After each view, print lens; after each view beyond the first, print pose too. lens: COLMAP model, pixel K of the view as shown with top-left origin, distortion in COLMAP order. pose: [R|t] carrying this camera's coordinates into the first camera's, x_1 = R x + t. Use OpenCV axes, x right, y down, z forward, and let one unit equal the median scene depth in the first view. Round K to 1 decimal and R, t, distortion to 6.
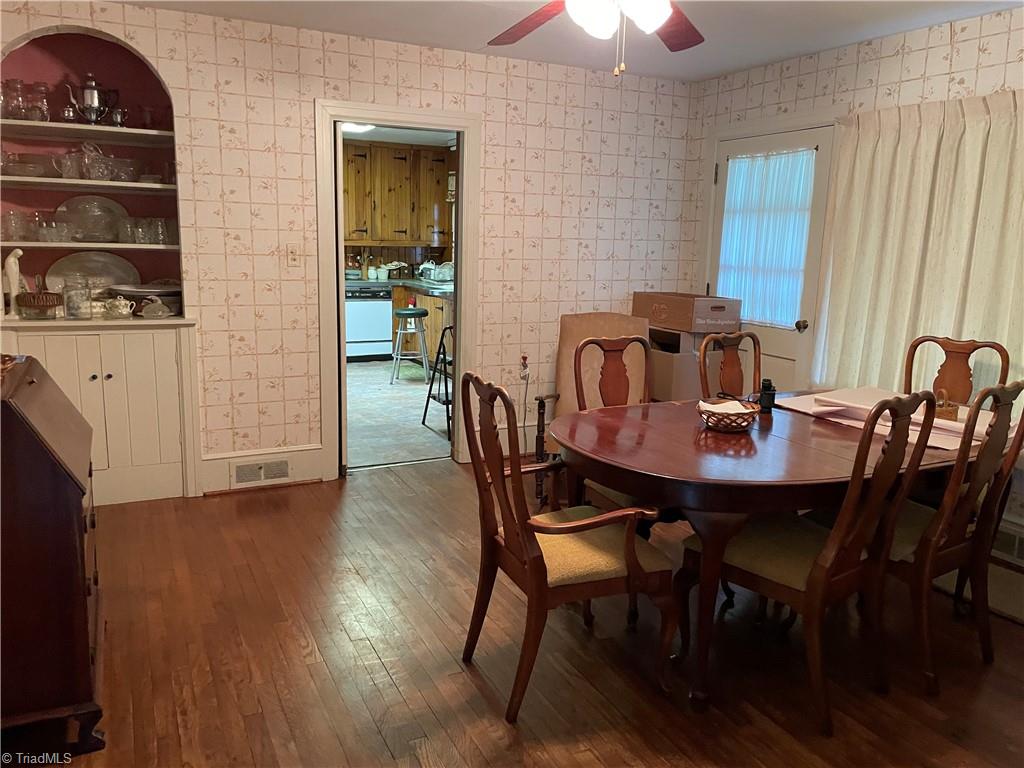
lens RADIAL K [[780.8, 0, 515.1], [0, 780.8, 384.7], [0, 0, 1]] dist [0.012588, 0.000018]
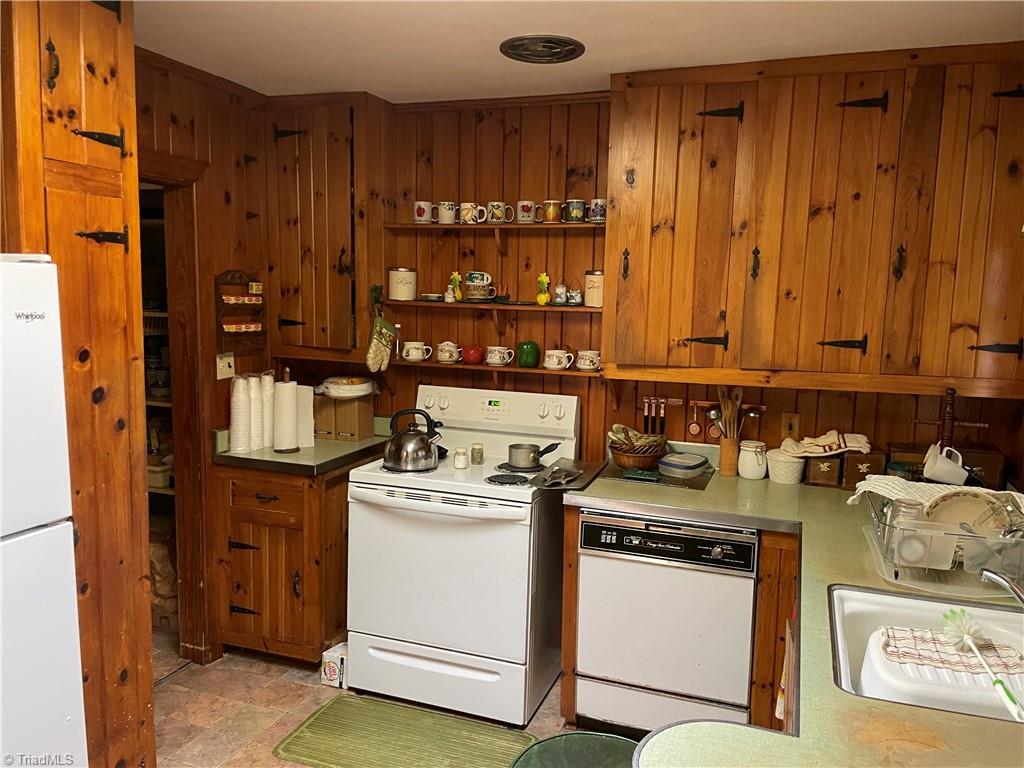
lens RADIAL K [[780.8, 0, 514.5], [0, 780.8, 394.6], [0, 0, 1]] dist [0.012588, 0.000018]
pose [[0.683720, 0.081752, -0.725151, -0.010921], [-0.142897, 0.989466, -0.023182, -0.151015], [0.715617, 0.119472, 0.688200, 0.701176]]
